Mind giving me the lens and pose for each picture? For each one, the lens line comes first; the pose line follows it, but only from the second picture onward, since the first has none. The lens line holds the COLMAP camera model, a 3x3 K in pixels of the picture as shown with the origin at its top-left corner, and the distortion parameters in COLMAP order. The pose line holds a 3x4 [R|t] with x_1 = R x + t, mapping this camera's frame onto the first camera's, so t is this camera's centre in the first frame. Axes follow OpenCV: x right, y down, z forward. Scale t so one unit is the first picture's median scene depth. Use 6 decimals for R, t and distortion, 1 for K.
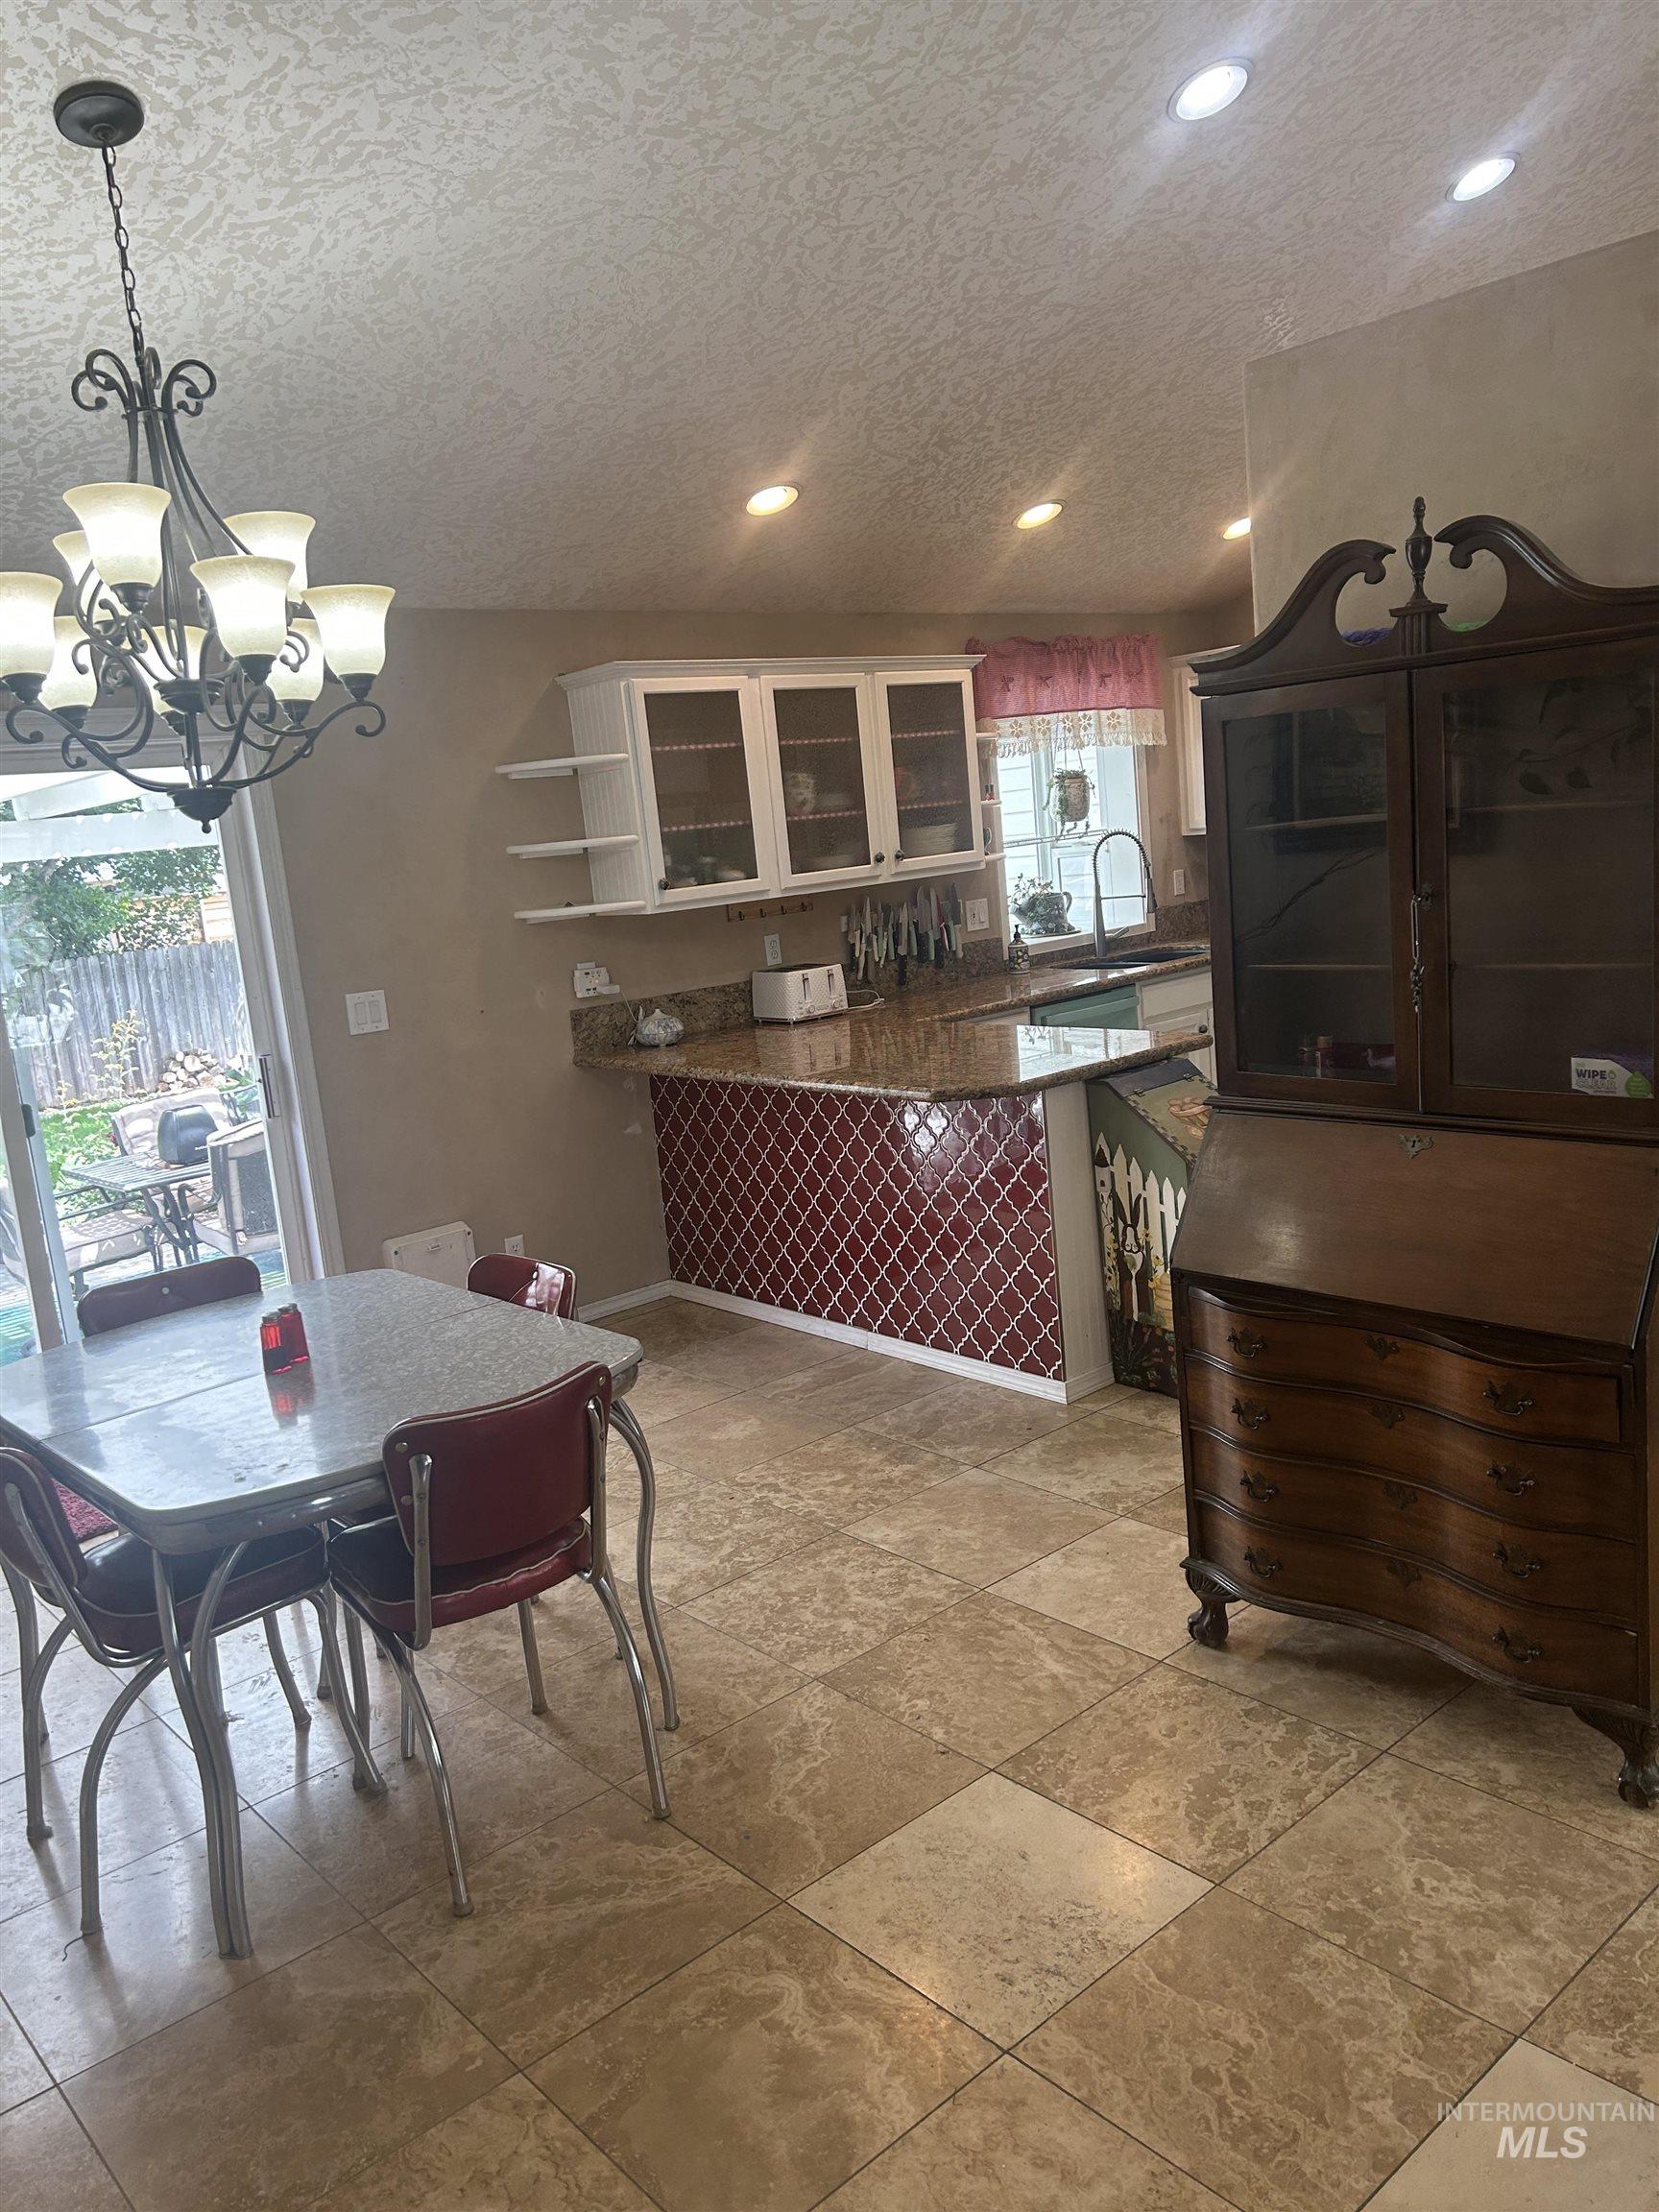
lens RADIAL K [[1681.2, 0, 824.9], [0, 1681.2, 1106.3], [0, 0, 1]] dist [0.062857, -0.086552]
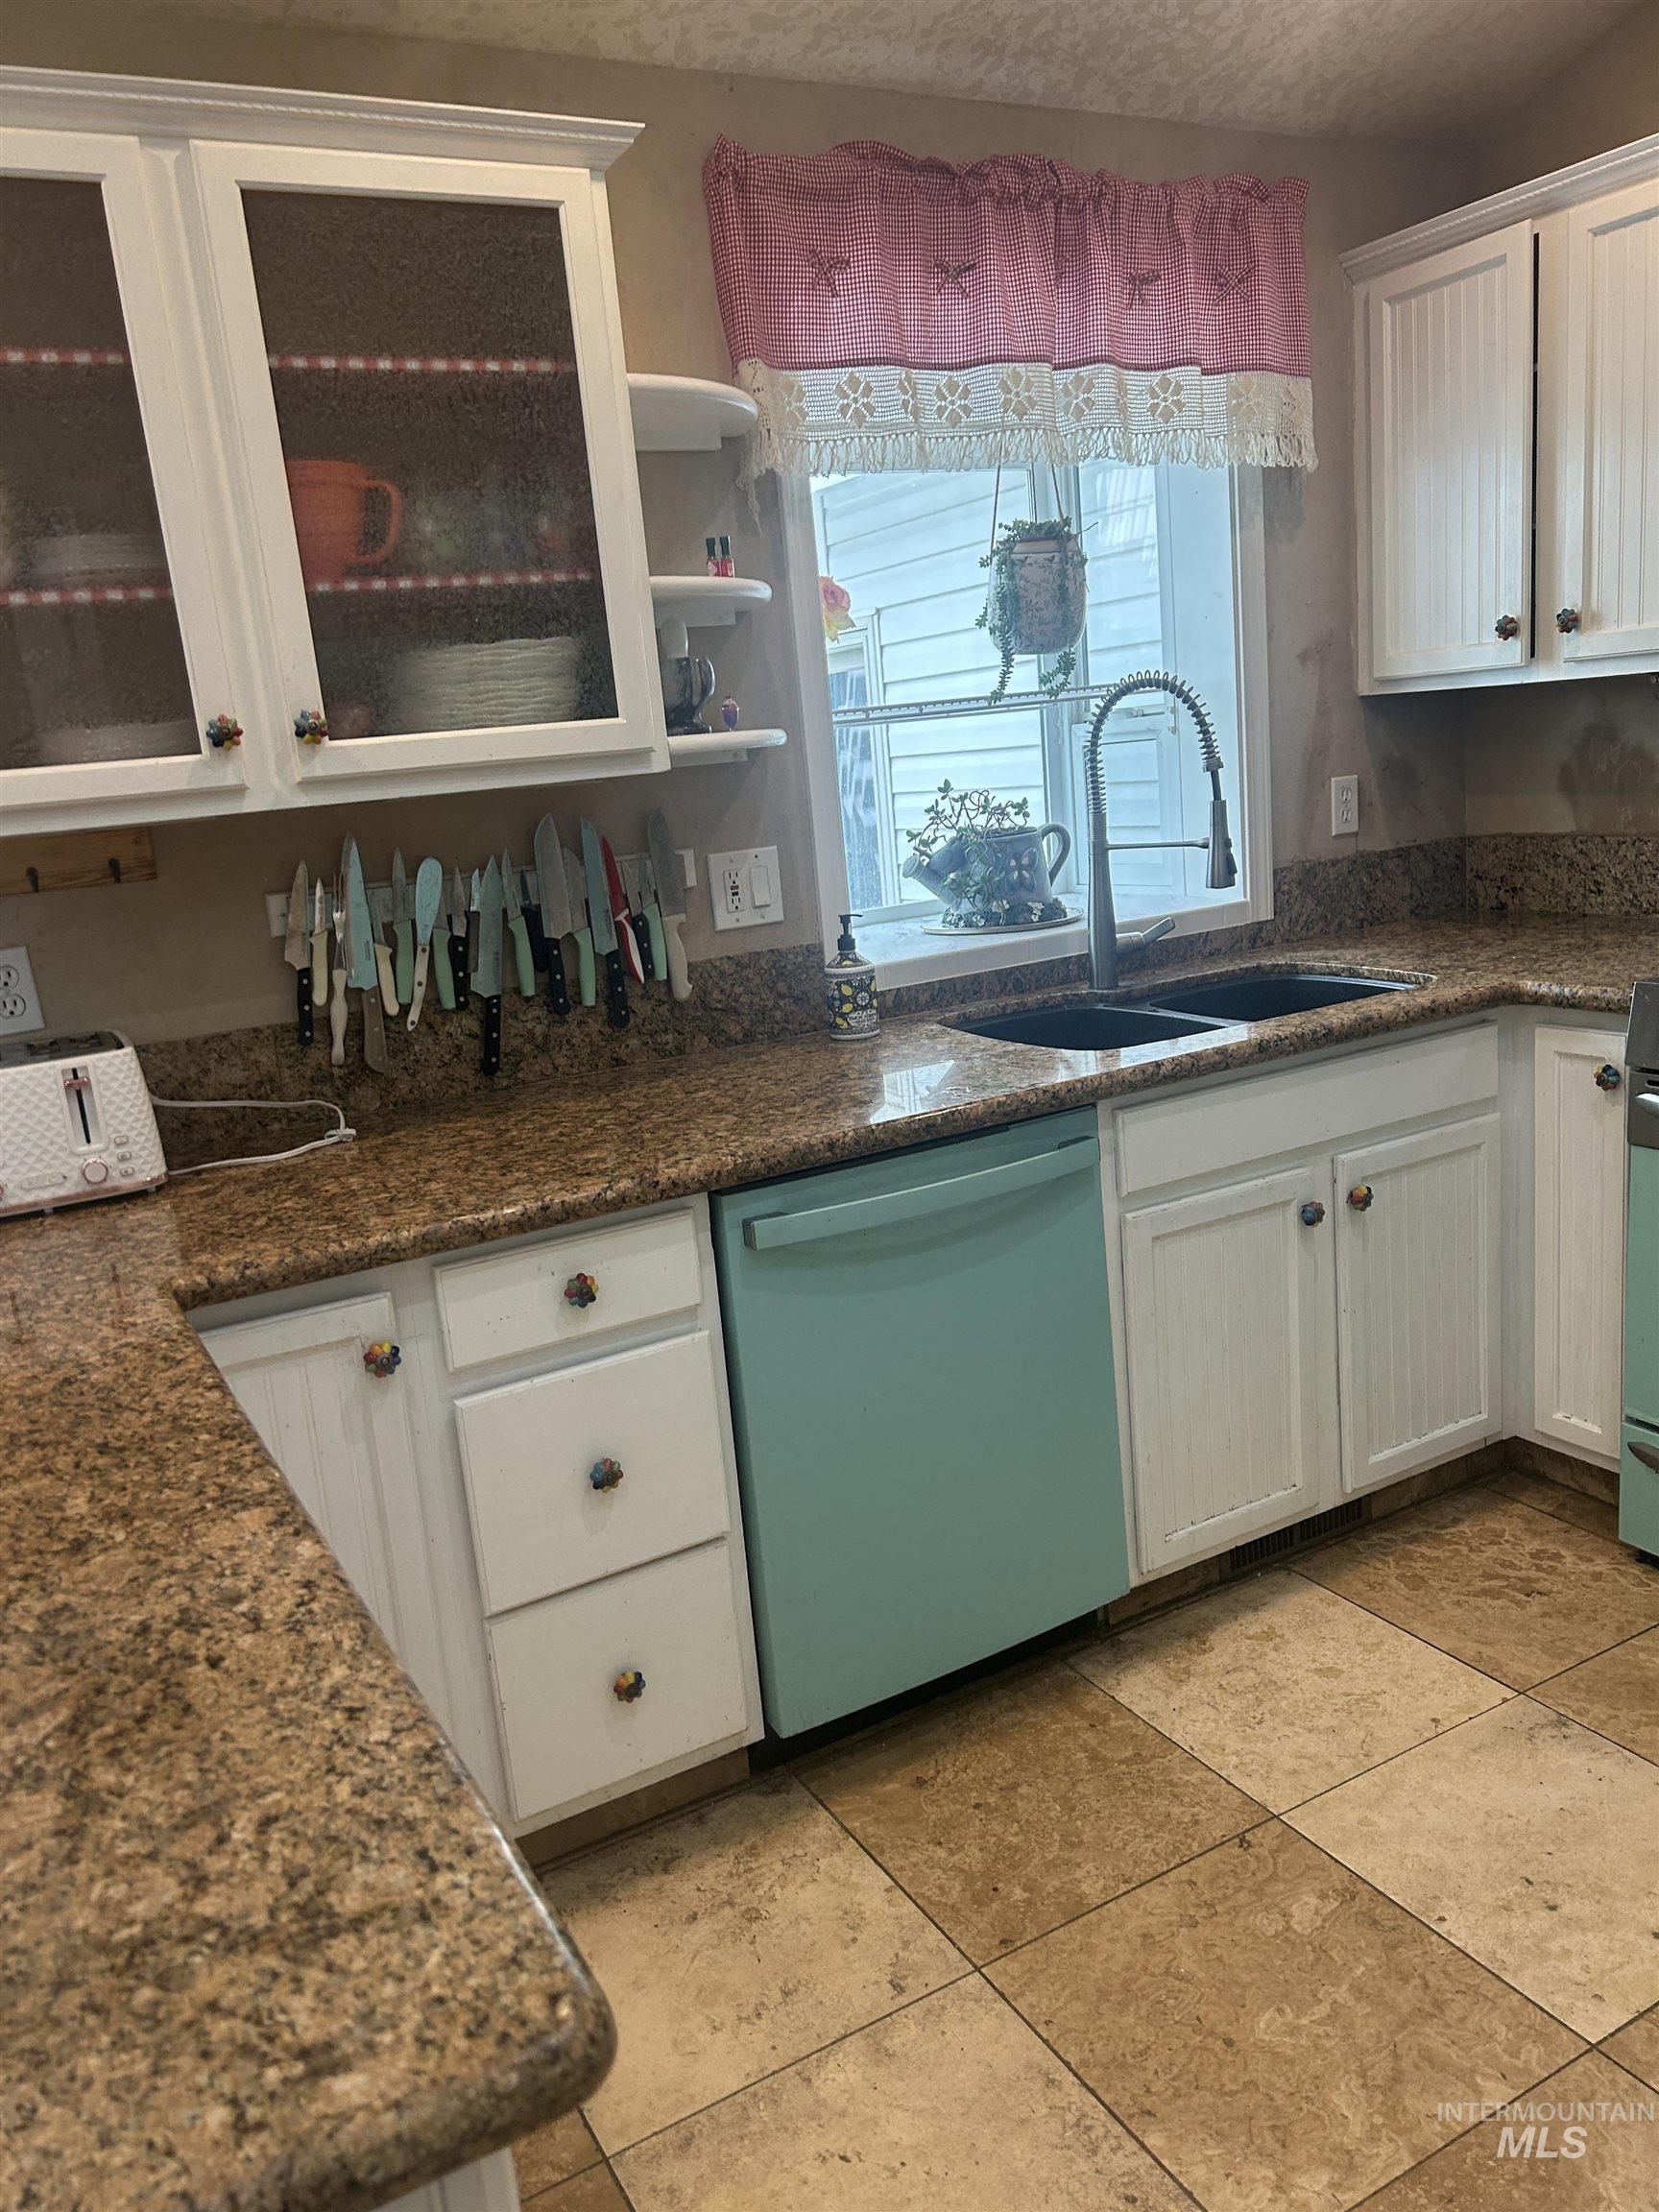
lens RADIAL K [[1681.2, 0, 839.2], [0, 1681.2, 1104.1], [0, 0, 1]] dist [0.062857, -0.086552]
pose [[0.979362, 0.049468, -0.195968, 0.191767], [-0.037146, 0.997124, 0.066065, -0.089746], [0.198673, -0.057422, 0.978382, 0.613408]]
